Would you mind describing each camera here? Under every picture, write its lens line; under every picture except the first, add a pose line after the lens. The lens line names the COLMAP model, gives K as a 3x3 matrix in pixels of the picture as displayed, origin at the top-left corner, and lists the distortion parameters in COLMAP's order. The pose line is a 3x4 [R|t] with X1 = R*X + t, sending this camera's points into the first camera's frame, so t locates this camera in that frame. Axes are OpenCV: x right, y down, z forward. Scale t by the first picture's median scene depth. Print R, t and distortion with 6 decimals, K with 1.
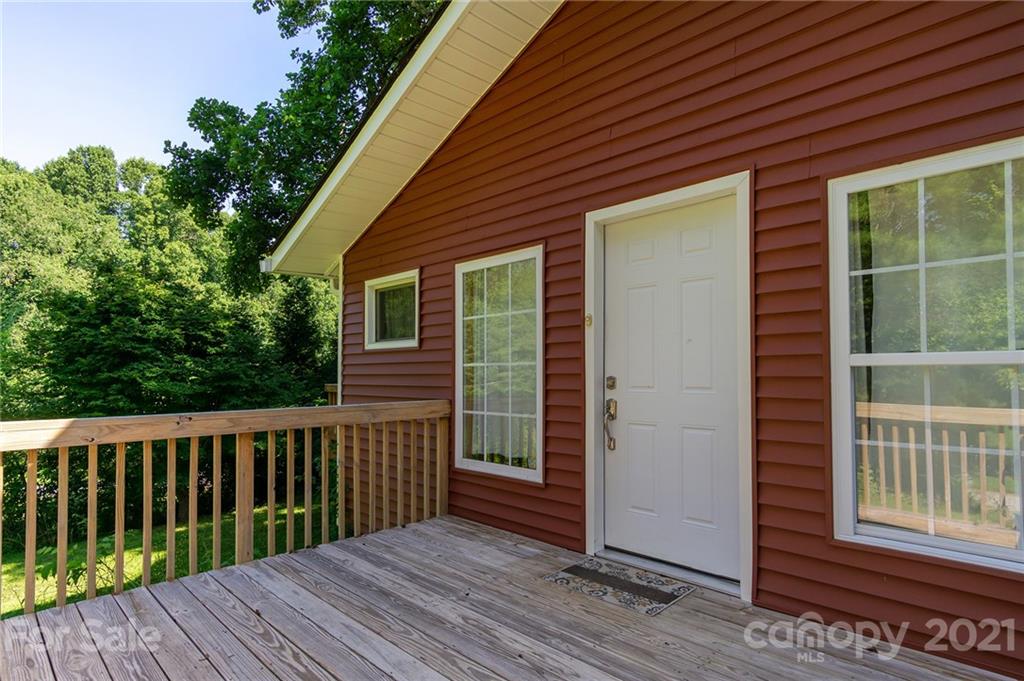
lens RADIAL K [[553.2, 0, 519.3], [0, 553.2, 362.0], [0, 0, 1]] dist [0.004883, 0.001360]
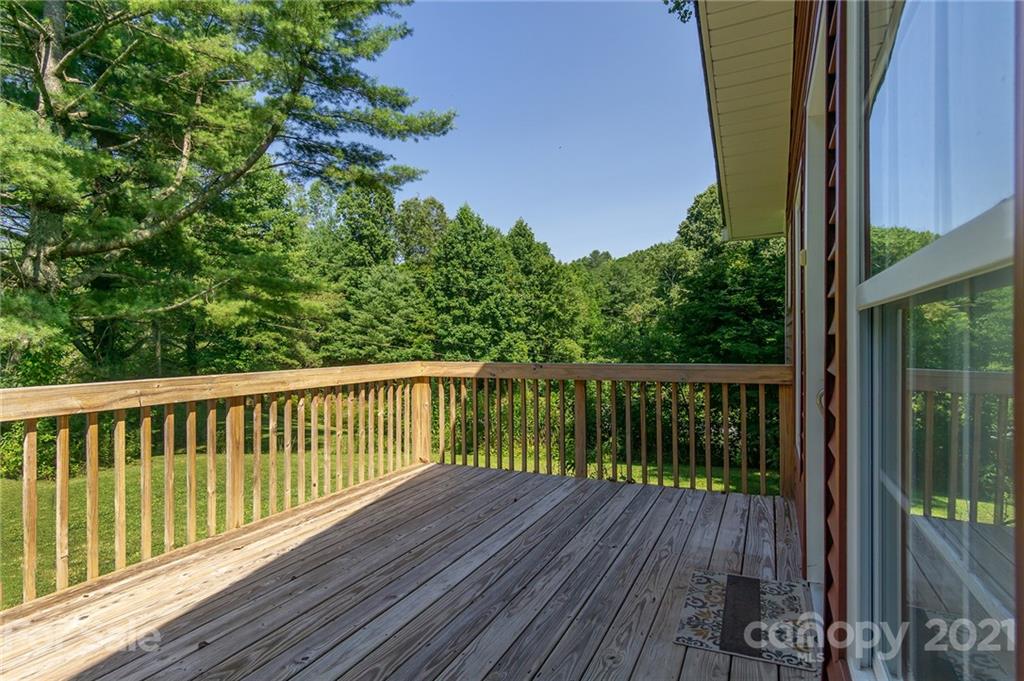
lens RADIAL K [[553.2, 0, 513.9], [0, 553.2, 341.3], [0, 0, 1]] dist [0.004883, 0.001360]
pose [[0.336100, 0.002923, -0.941822, 0.522584], [0.019688, 0.999755, 0.010129, 0.018833], [0.941621, -0.021947, 0.335960, 0.322343]]
